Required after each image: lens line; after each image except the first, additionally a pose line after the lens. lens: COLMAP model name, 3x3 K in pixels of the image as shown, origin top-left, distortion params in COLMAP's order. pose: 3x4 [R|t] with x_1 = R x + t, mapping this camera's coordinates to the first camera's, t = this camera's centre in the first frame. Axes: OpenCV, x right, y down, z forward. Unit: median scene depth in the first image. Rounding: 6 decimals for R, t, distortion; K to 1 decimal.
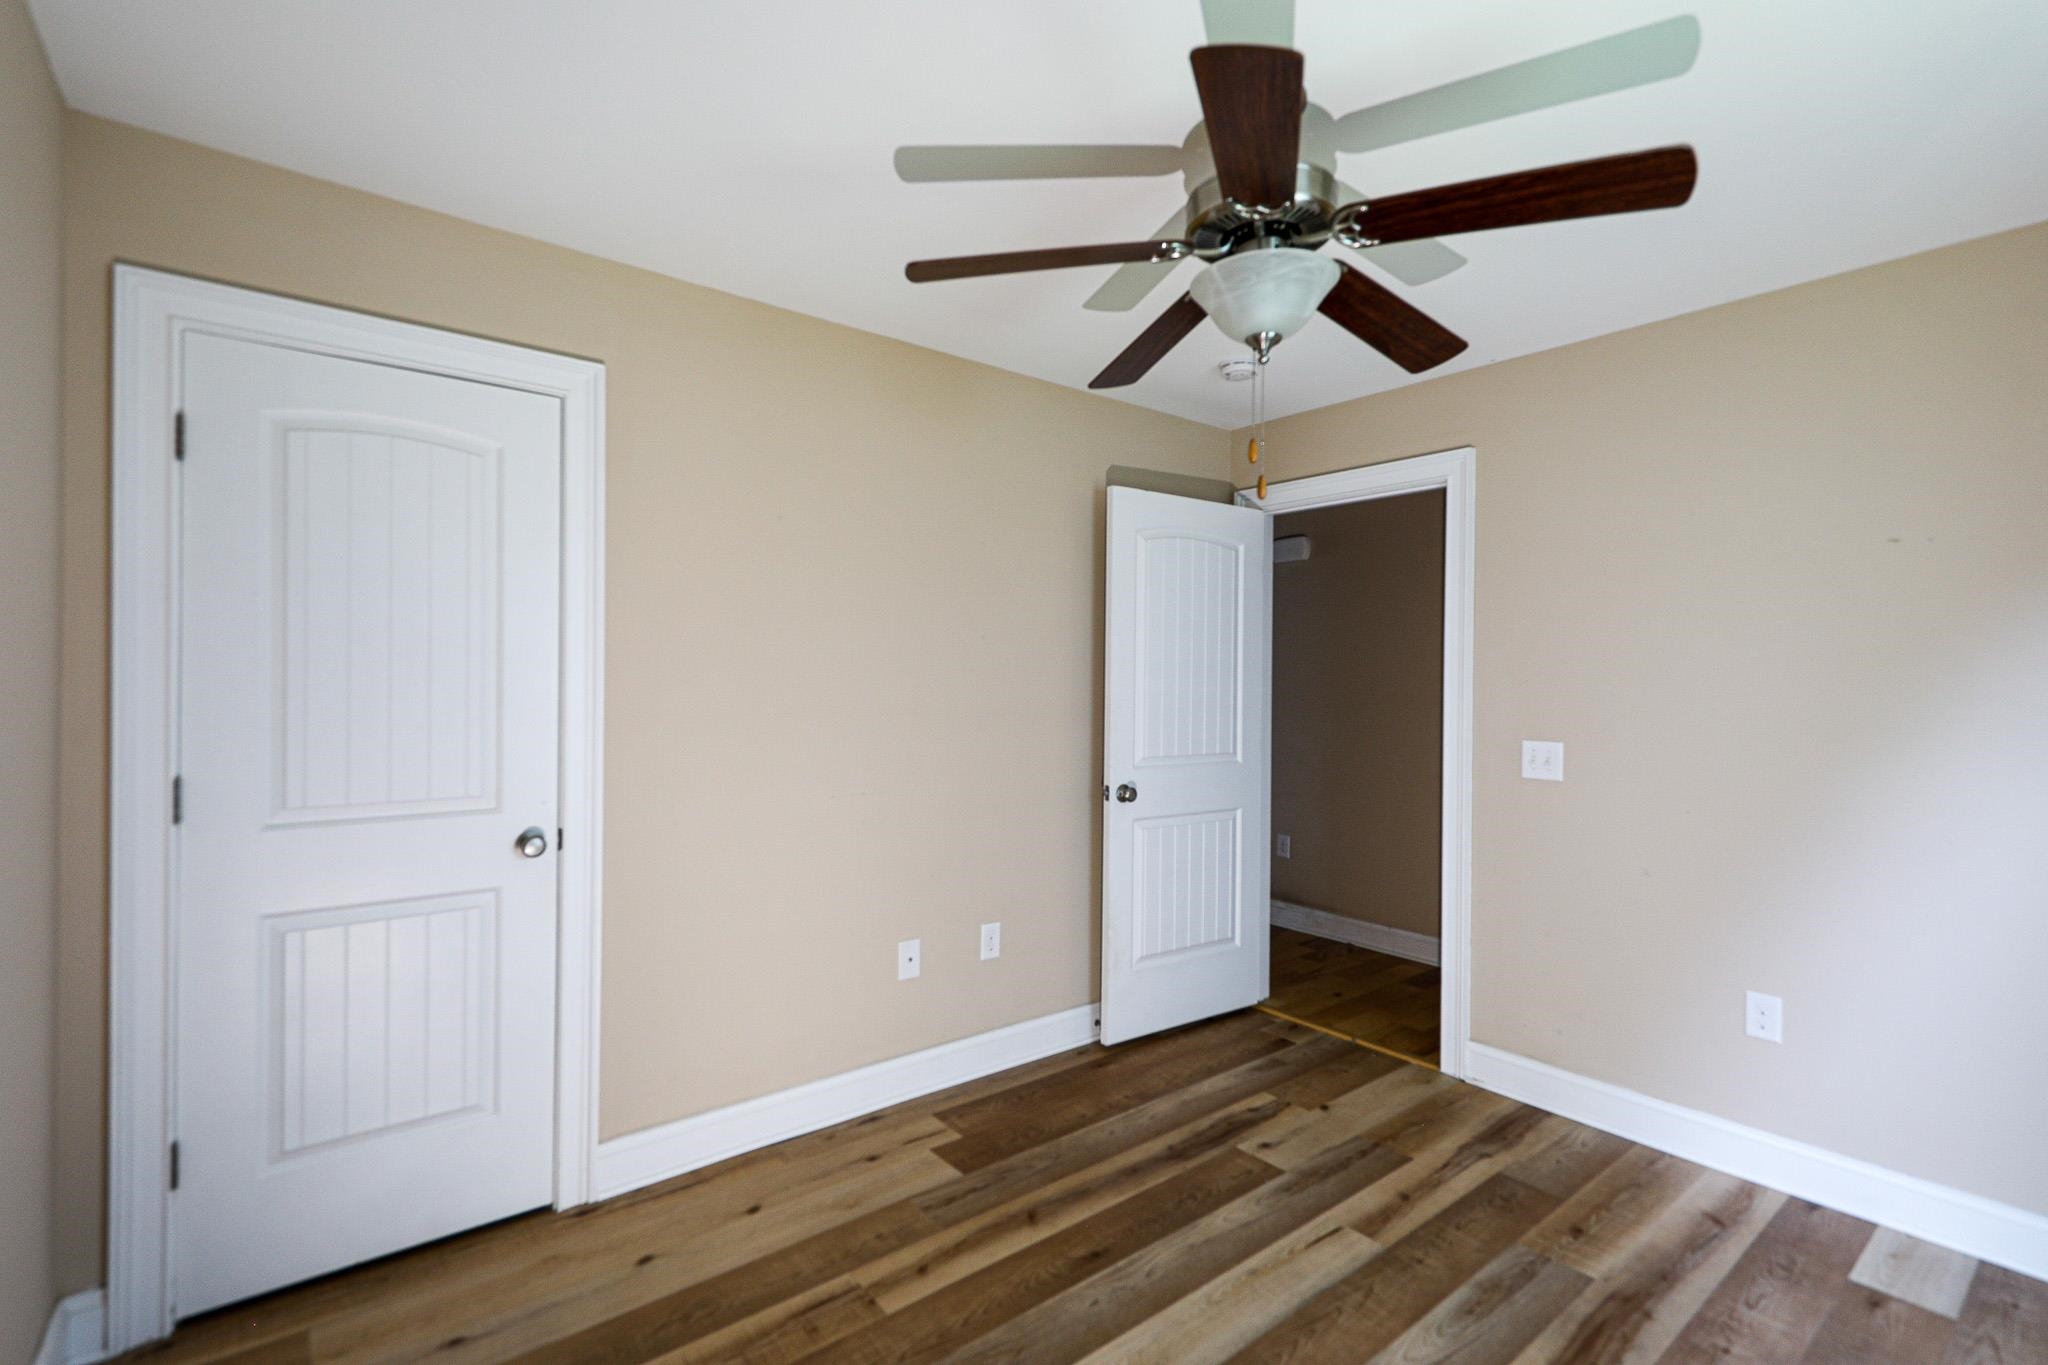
lens RADIAL K [[930.1, 0, 1033.4], [0, 930.1, 677.4], [0, 0, 1]] dist [0.014515, -0.005985]
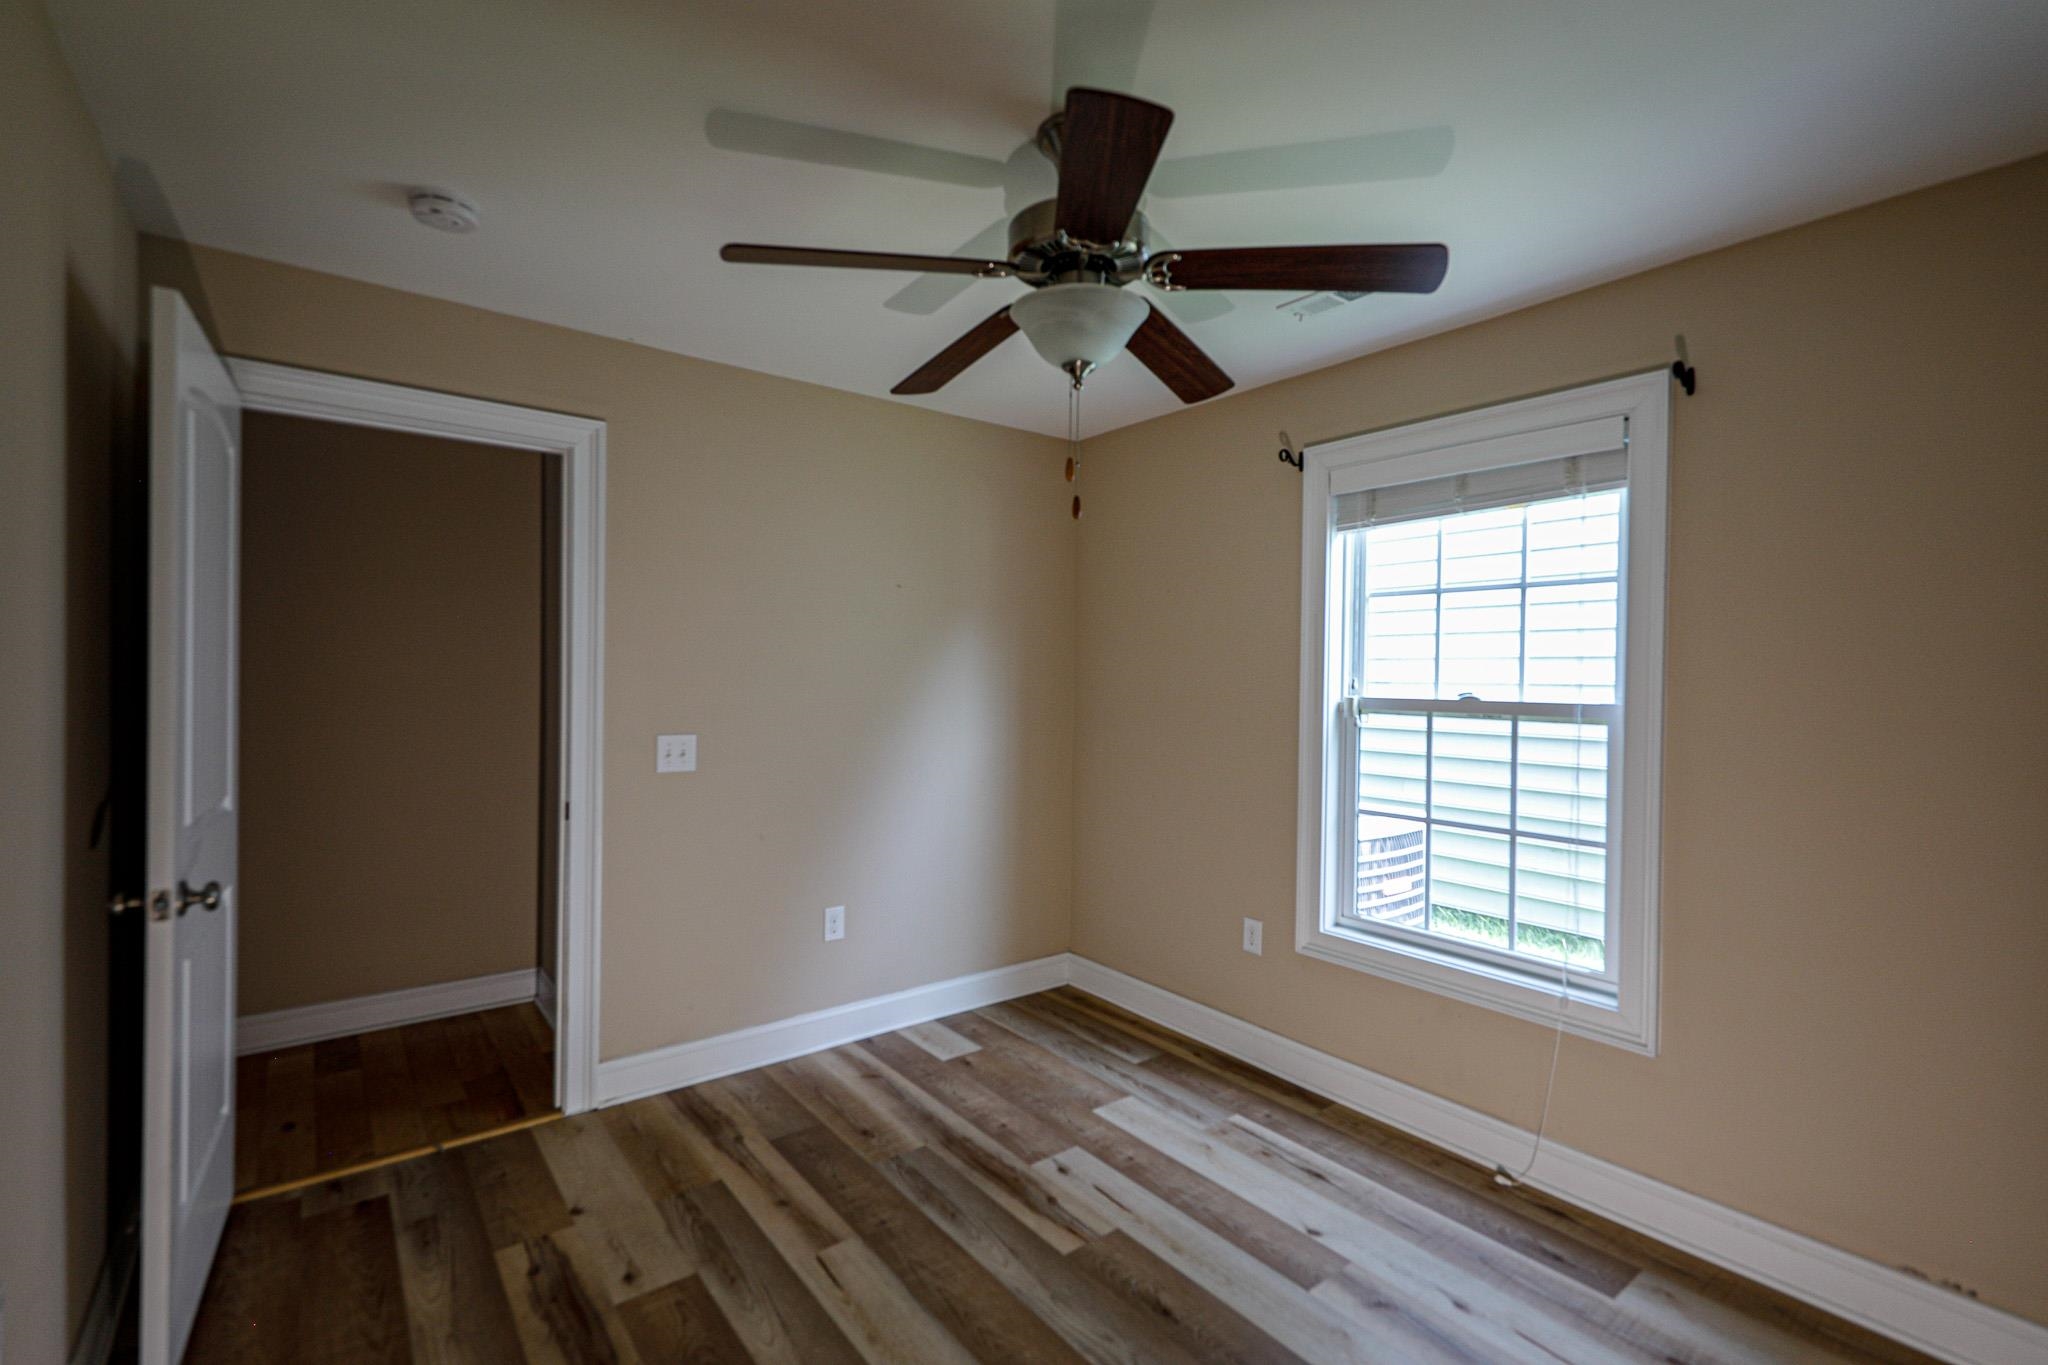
lens RADIAL K [[930.1, 0, 1004.1], [0, 930.1, 680.8], [0, 0, 1]] dist [0.014515, -0.005985]
pose [[0.015011, -0.017920, 0.999727, -0.572705], [-0.017282, 0.999685, 0.018179, -0.019519], [-0.999738, -0.017550, 0.014697, 0.753145]]
